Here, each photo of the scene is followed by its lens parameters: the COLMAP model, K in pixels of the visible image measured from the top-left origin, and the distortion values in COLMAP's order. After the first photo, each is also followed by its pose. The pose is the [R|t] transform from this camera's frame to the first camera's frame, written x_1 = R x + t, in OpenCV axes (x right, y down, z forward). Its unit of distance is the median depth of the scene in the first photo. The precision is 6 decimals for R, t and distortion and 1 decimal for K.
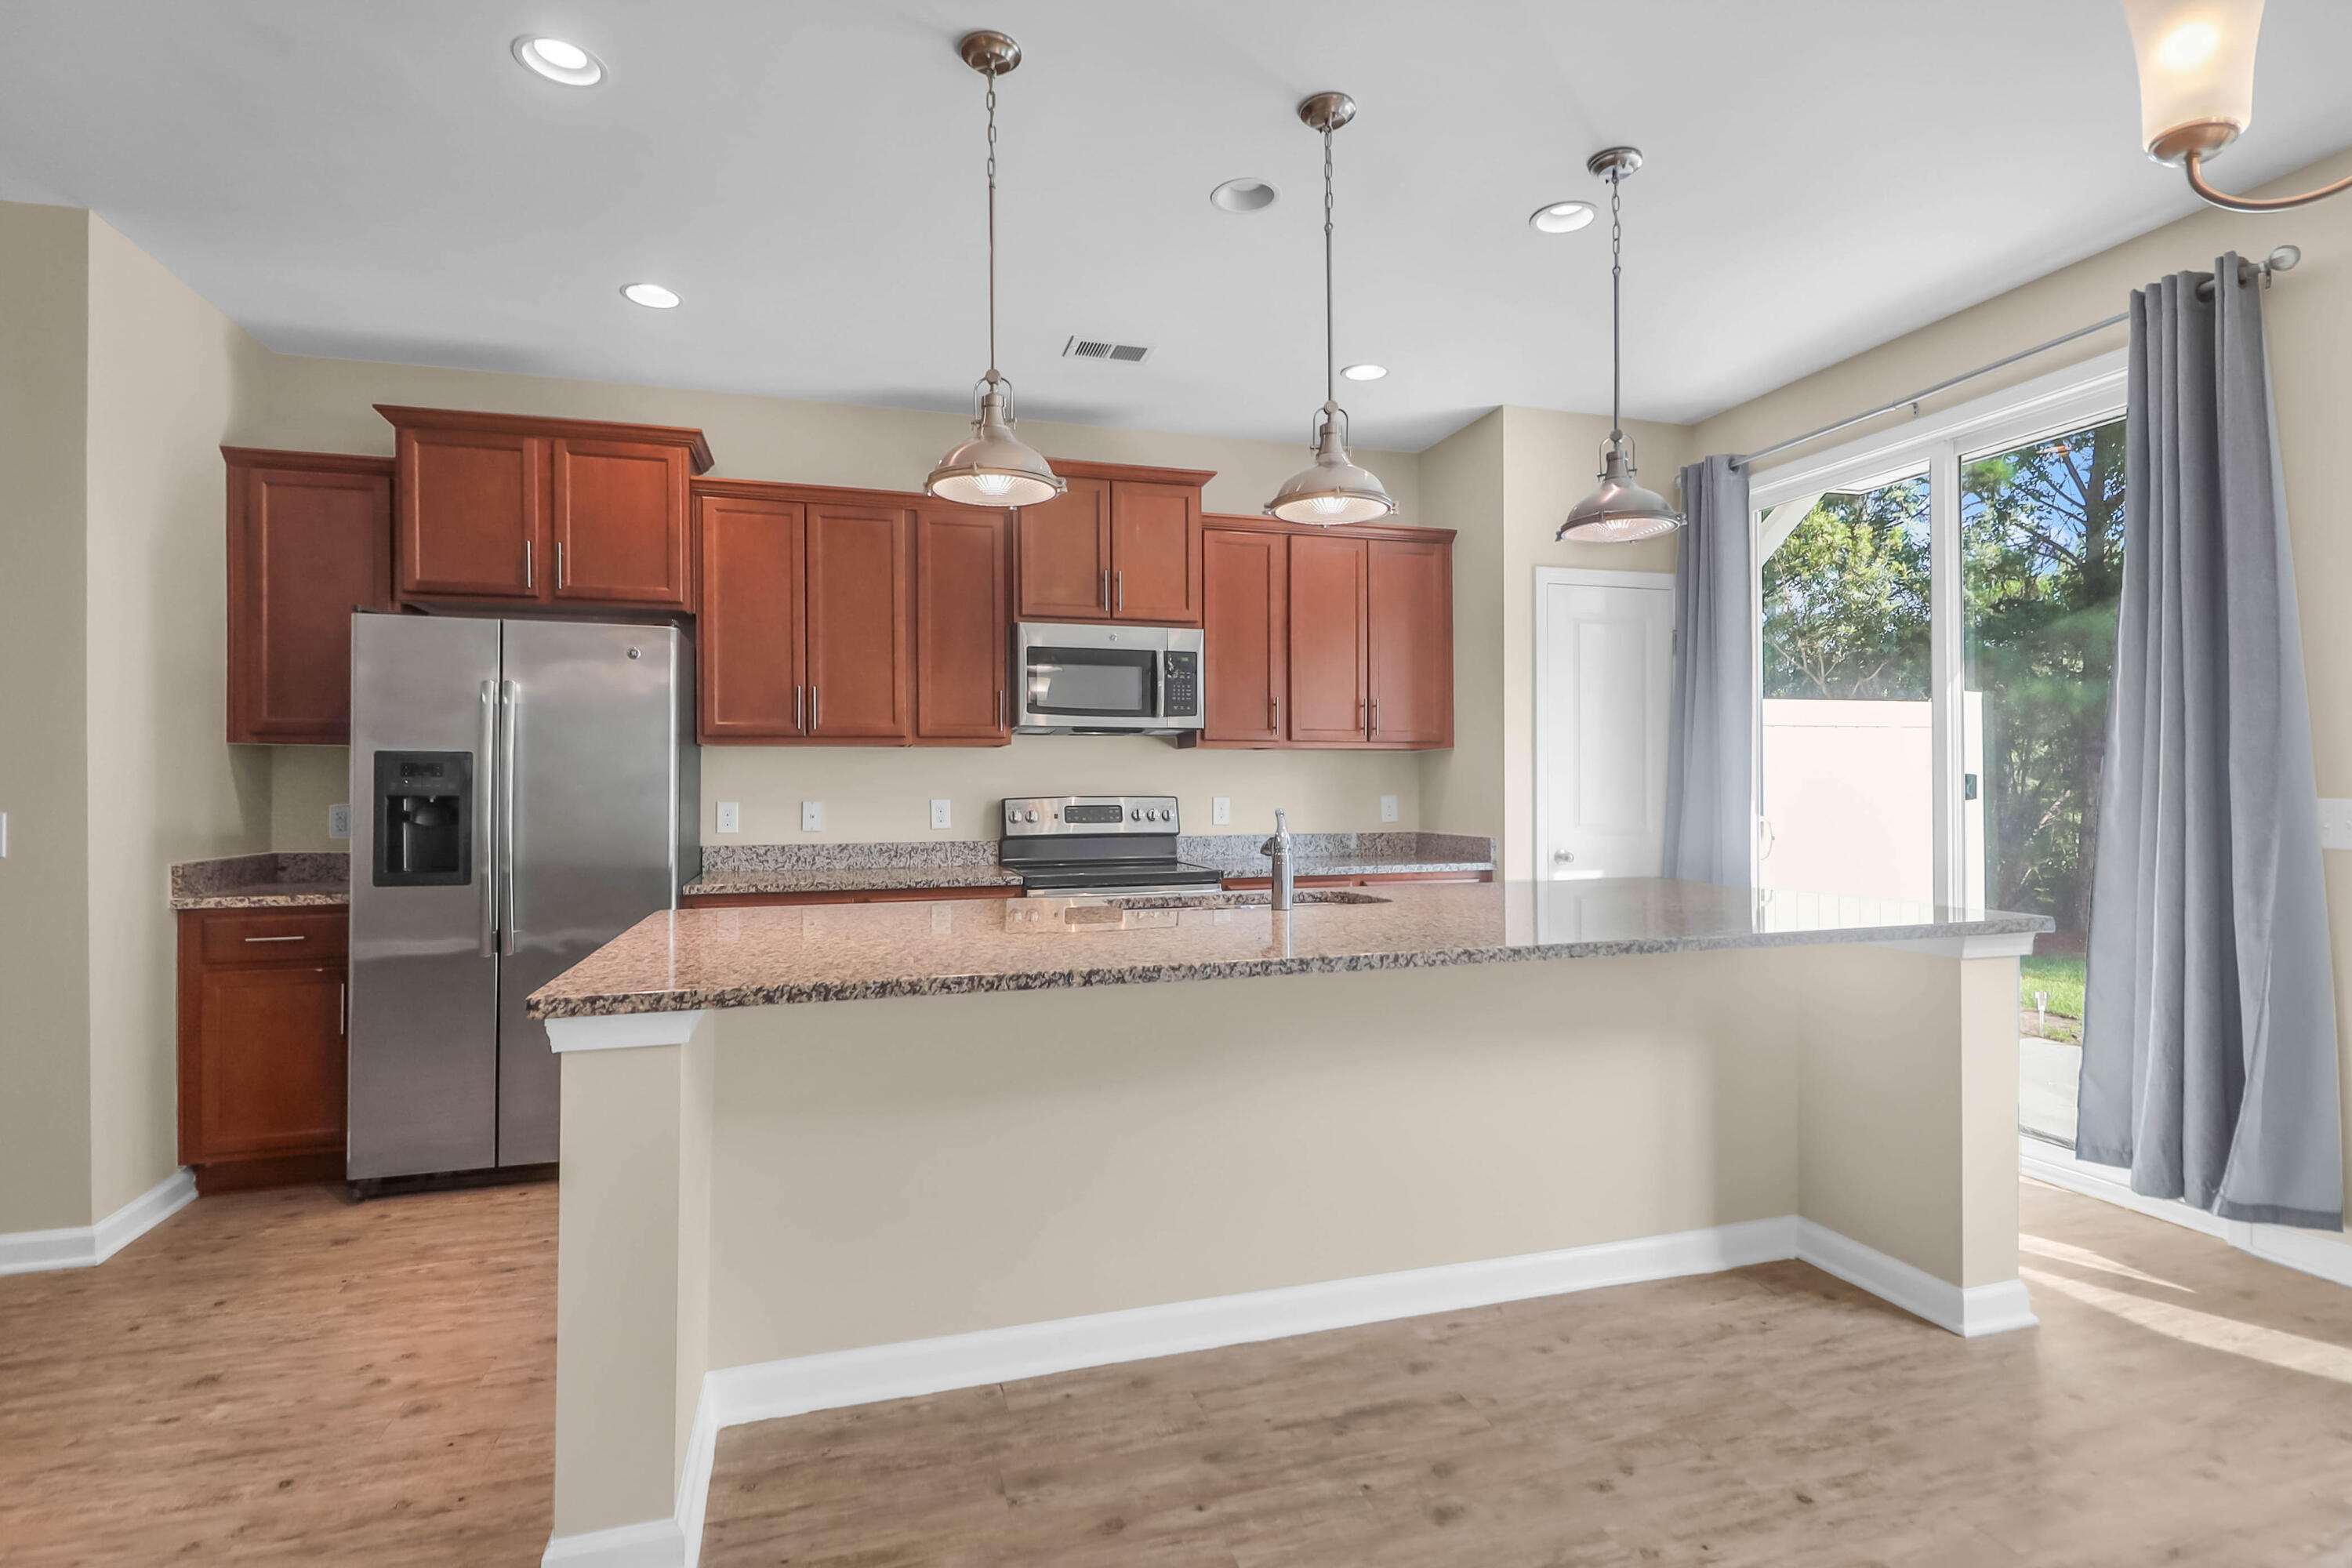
lens RADIAL K [[1151.6, 0, 1196.0], [0, 1151.6, 780.3], [0, 0, 1]] dist [0.002943, 0.001253]
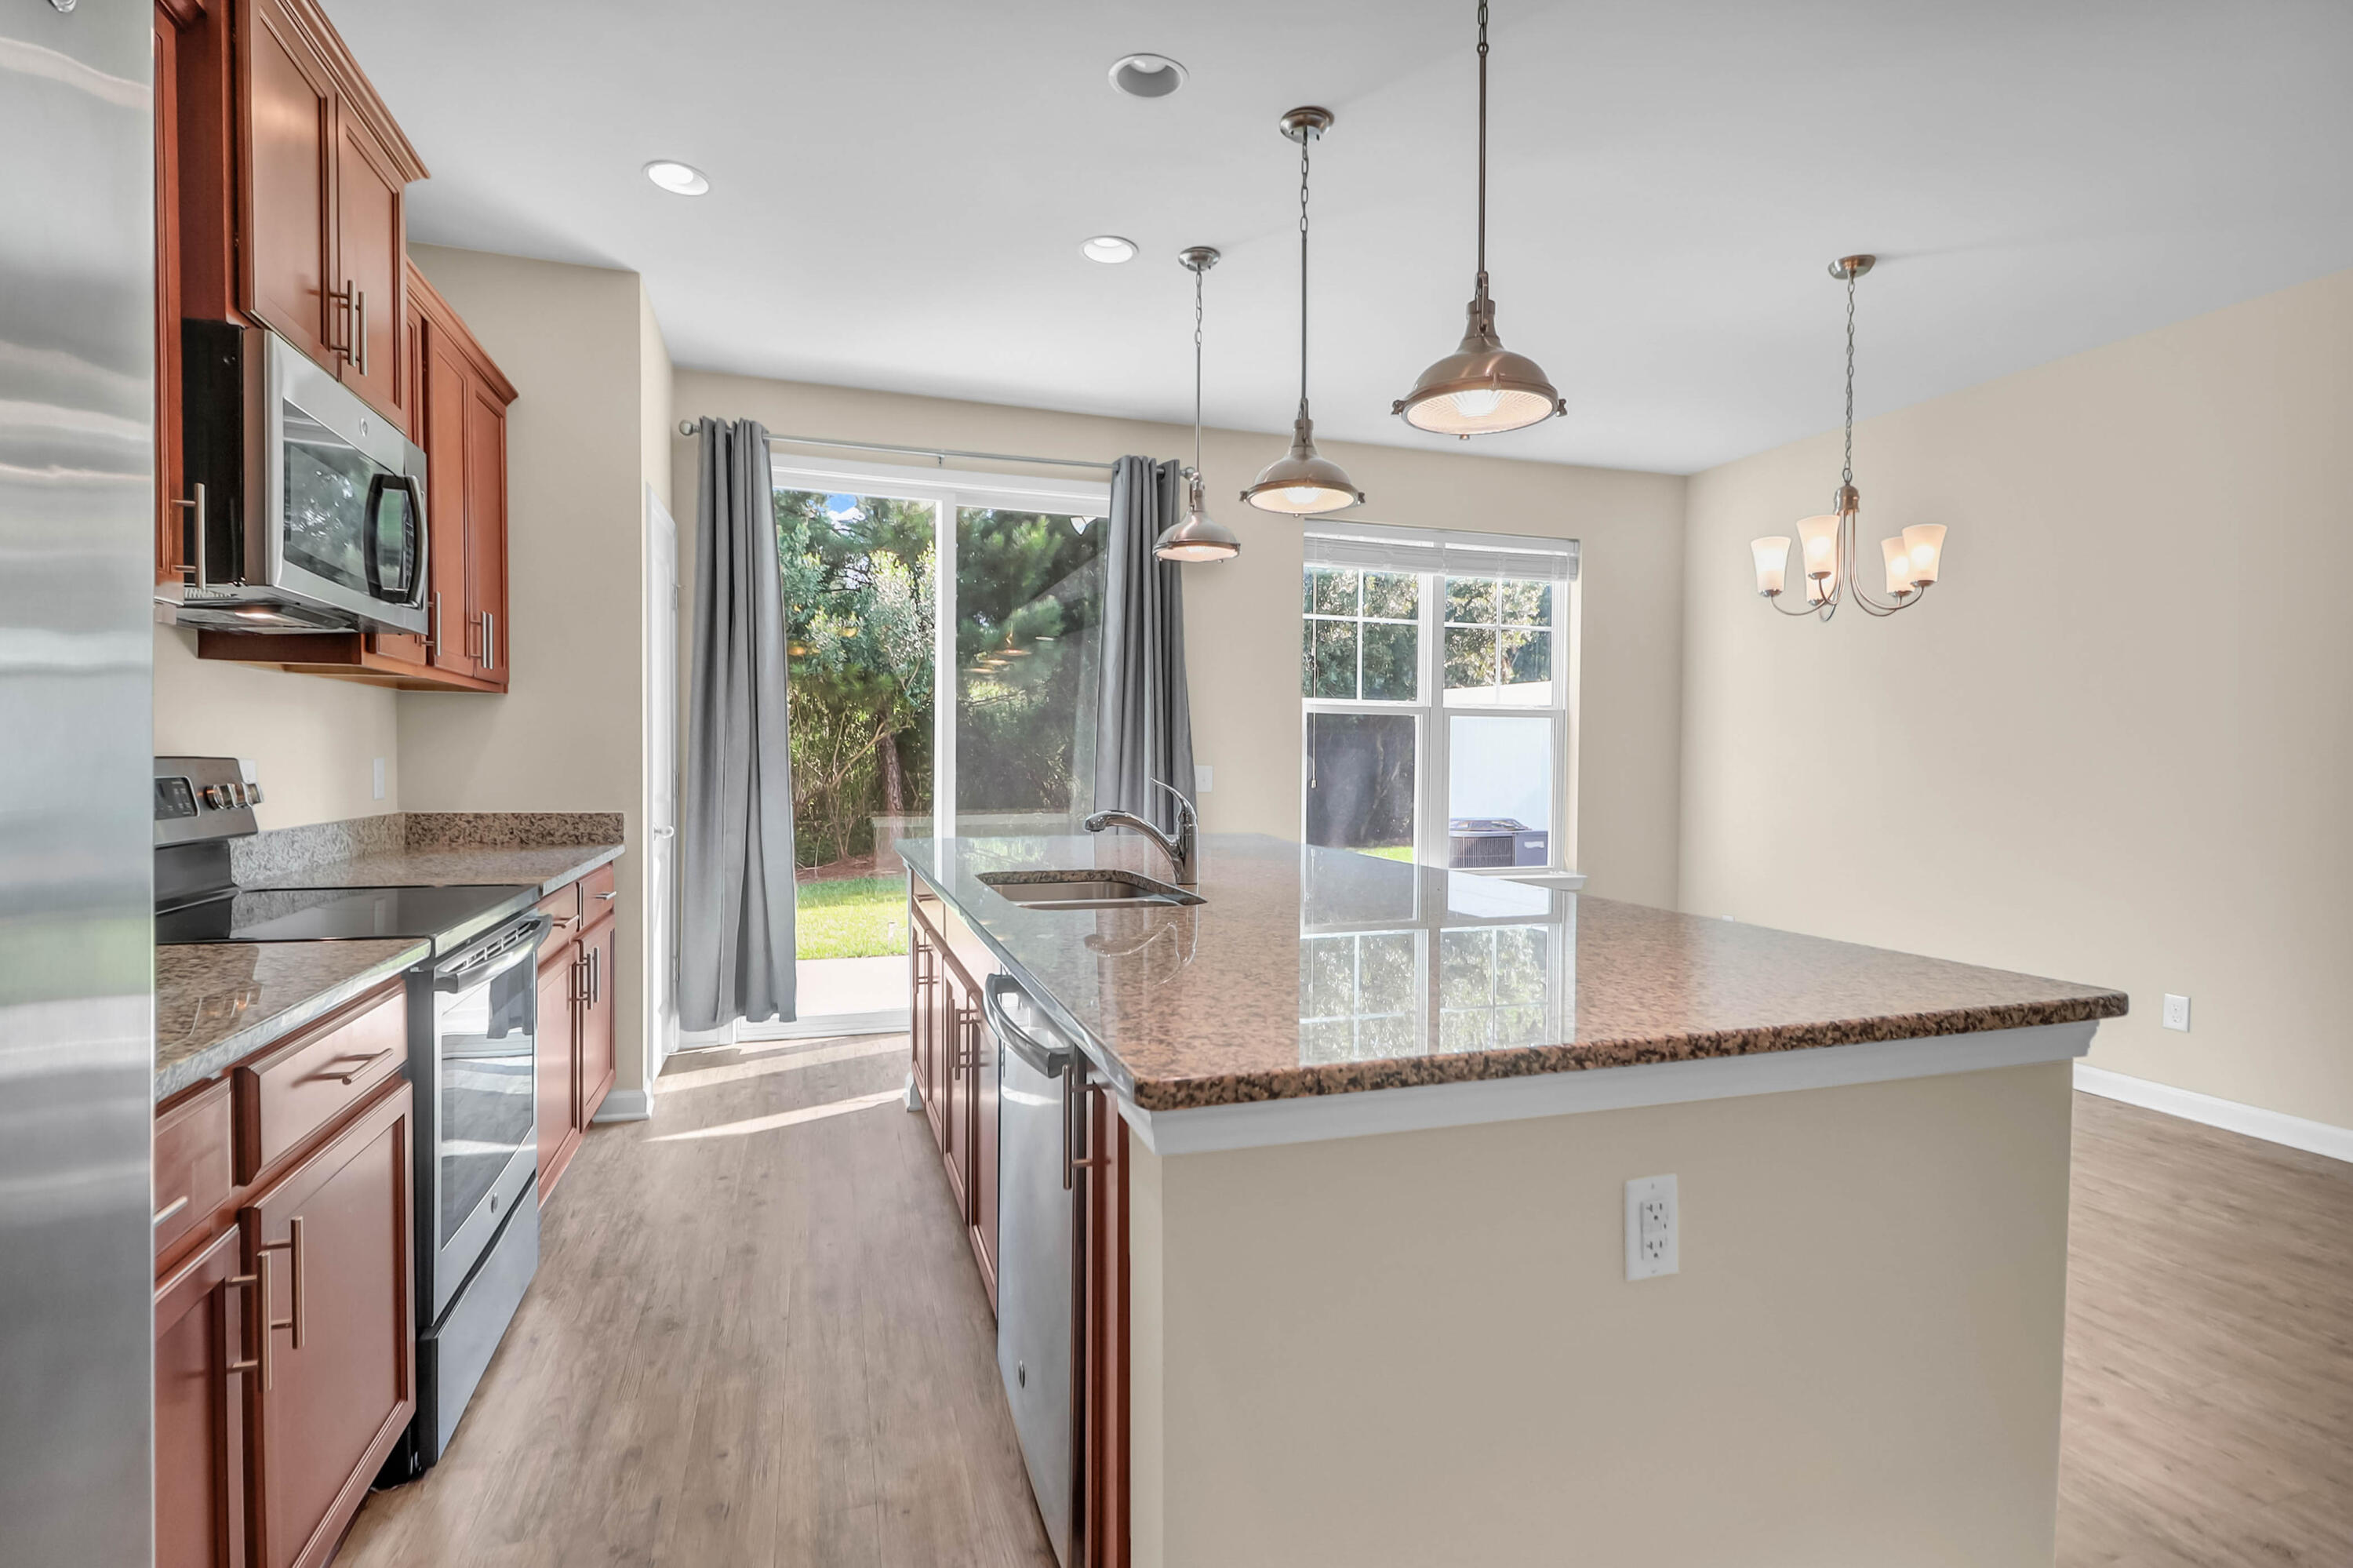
lens RADIAL K [[1106.7, 0, 1176.5], [0, 1106.7, 784.0], [0, 0, 1]] dist [0.002439, 0.000365]
pose [[-0.015860, -0.016764, 0.999734, -0.770233], [-0.019936, 0.999666, 0.016446, 0.014681], [-0.999675, -0.019670, -0.016189, 0.942601]]
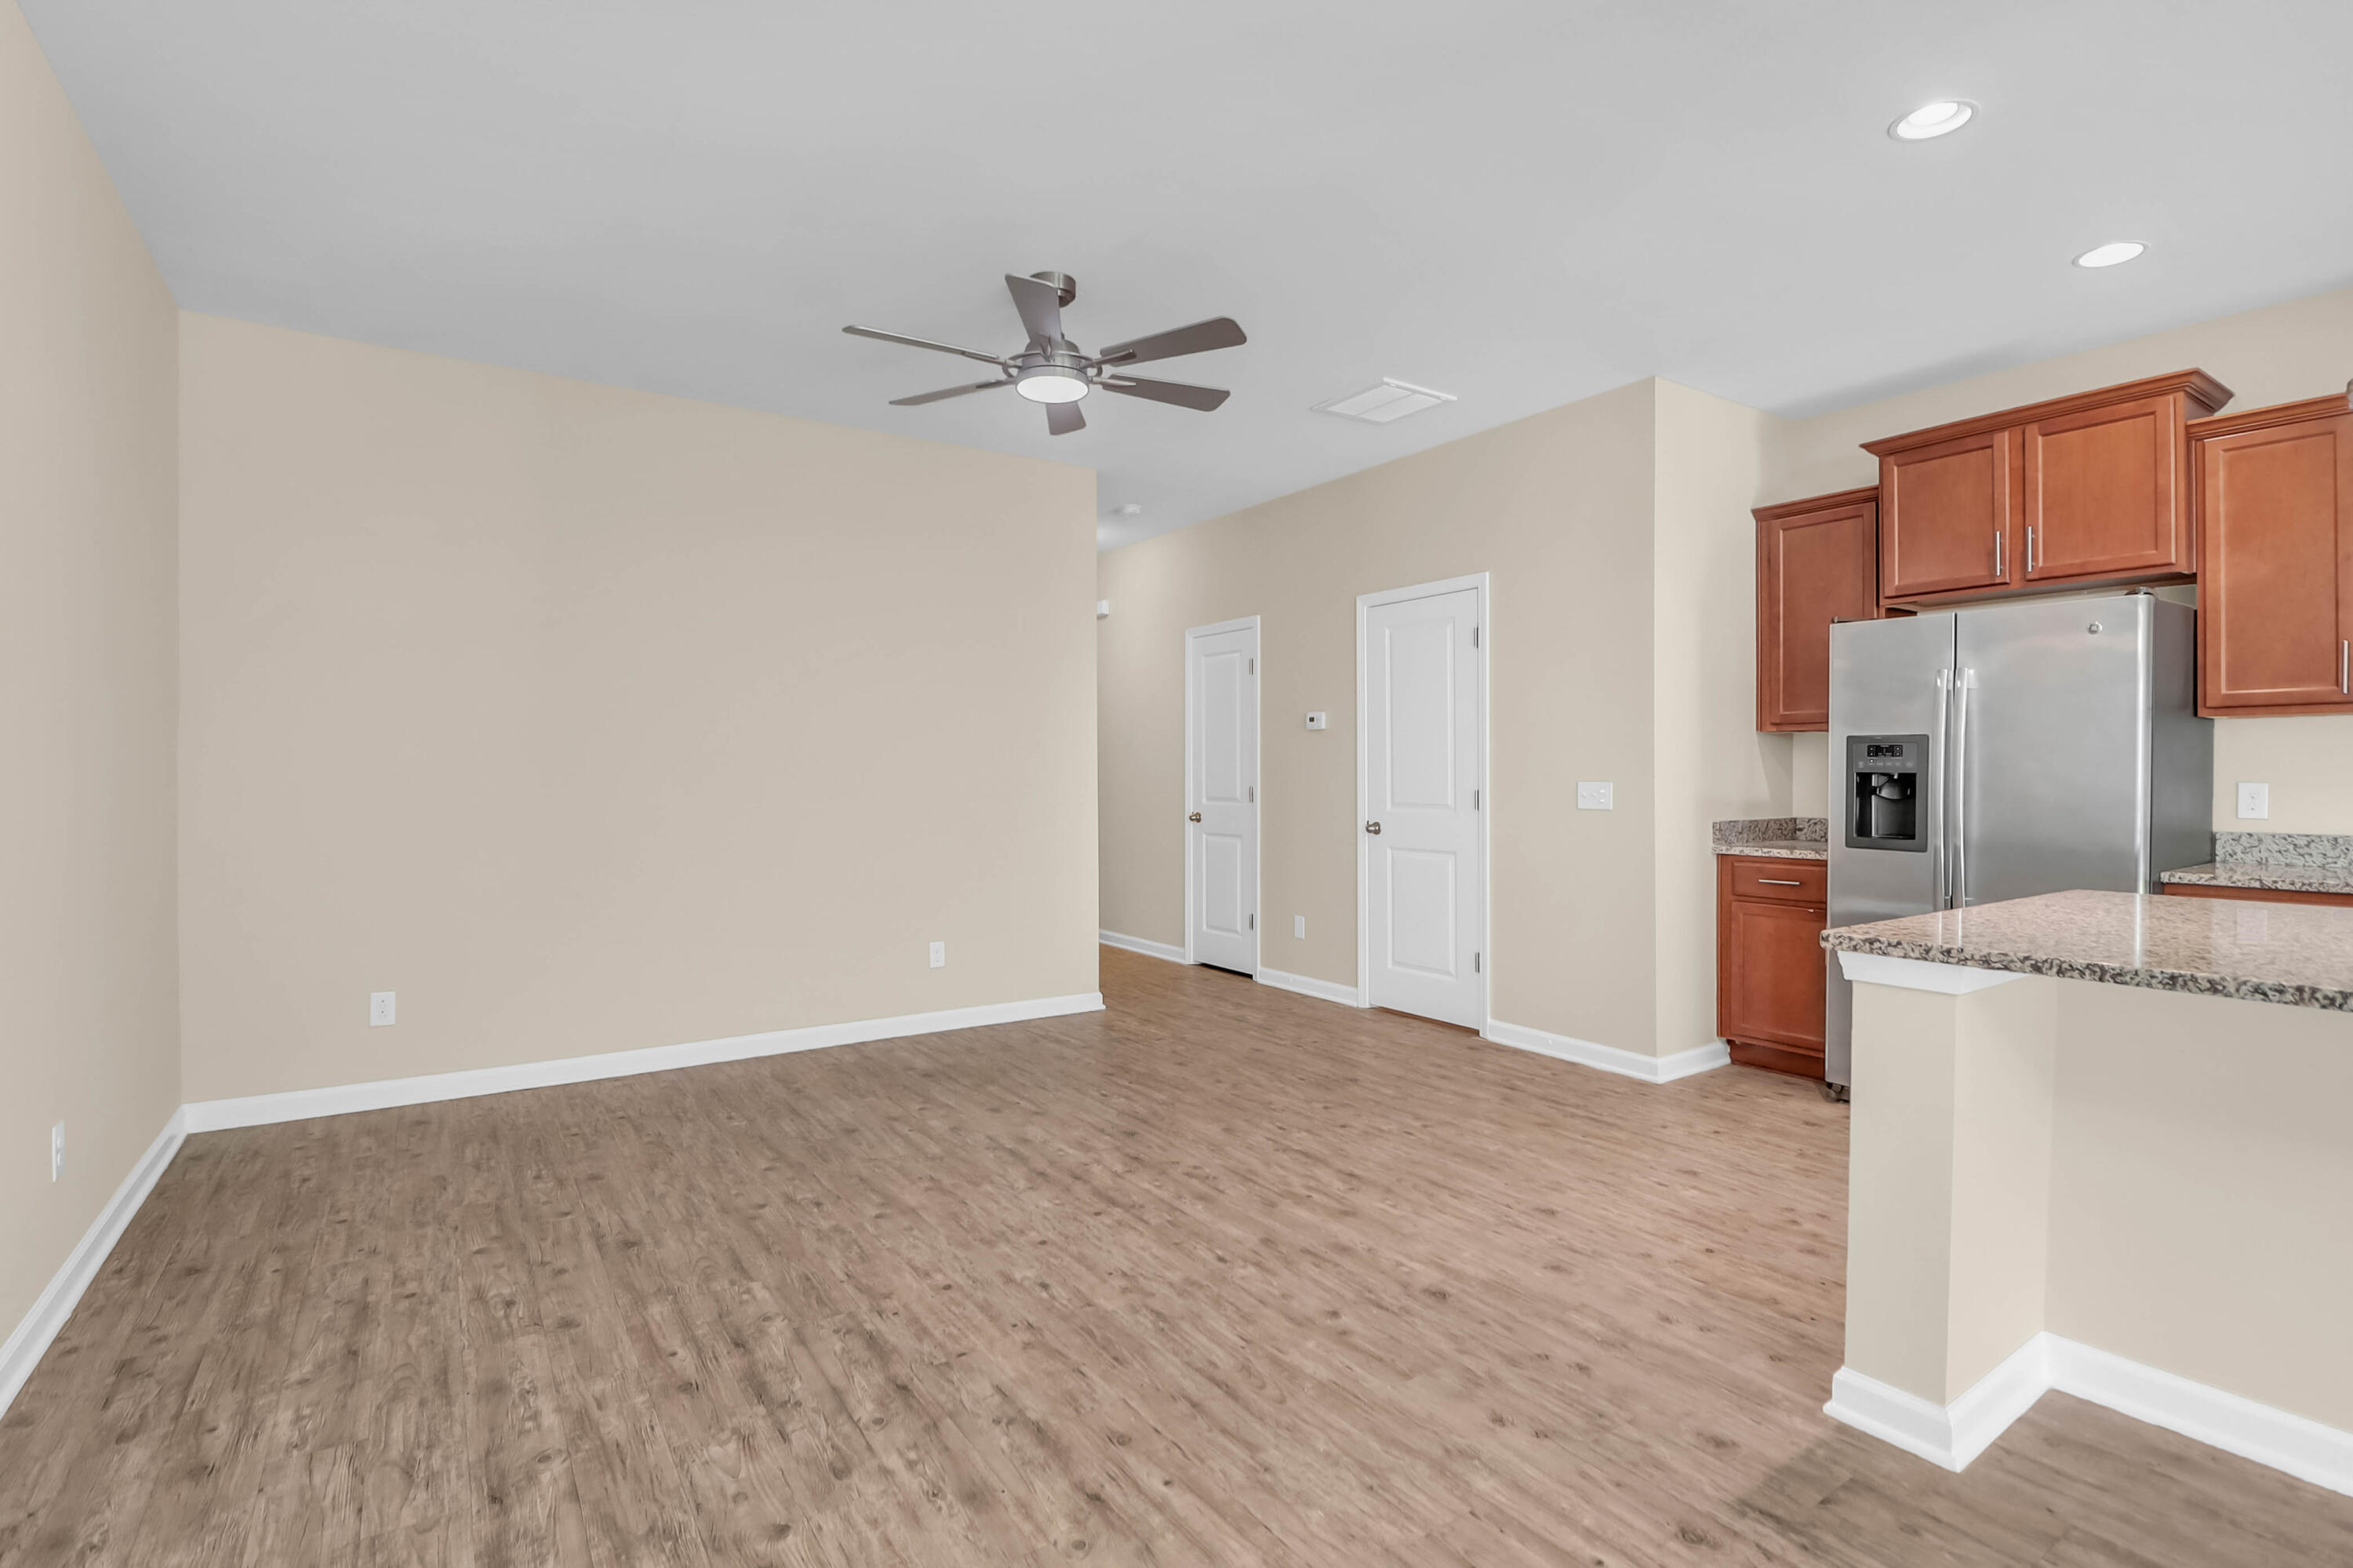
lens RADIAL K [[1100.0, 0, 1171.6], [0, 1100.0, 784.3], [0, 0, 1]] dist [-0.002992, -0.011620]
pose [[0.288975, 0.014700, -0.957224, 0.195701], [0.006947, 0.999824, 0.017451, 0.000521], [0.957311, -0.011693, 0.288822, -0.017249]]
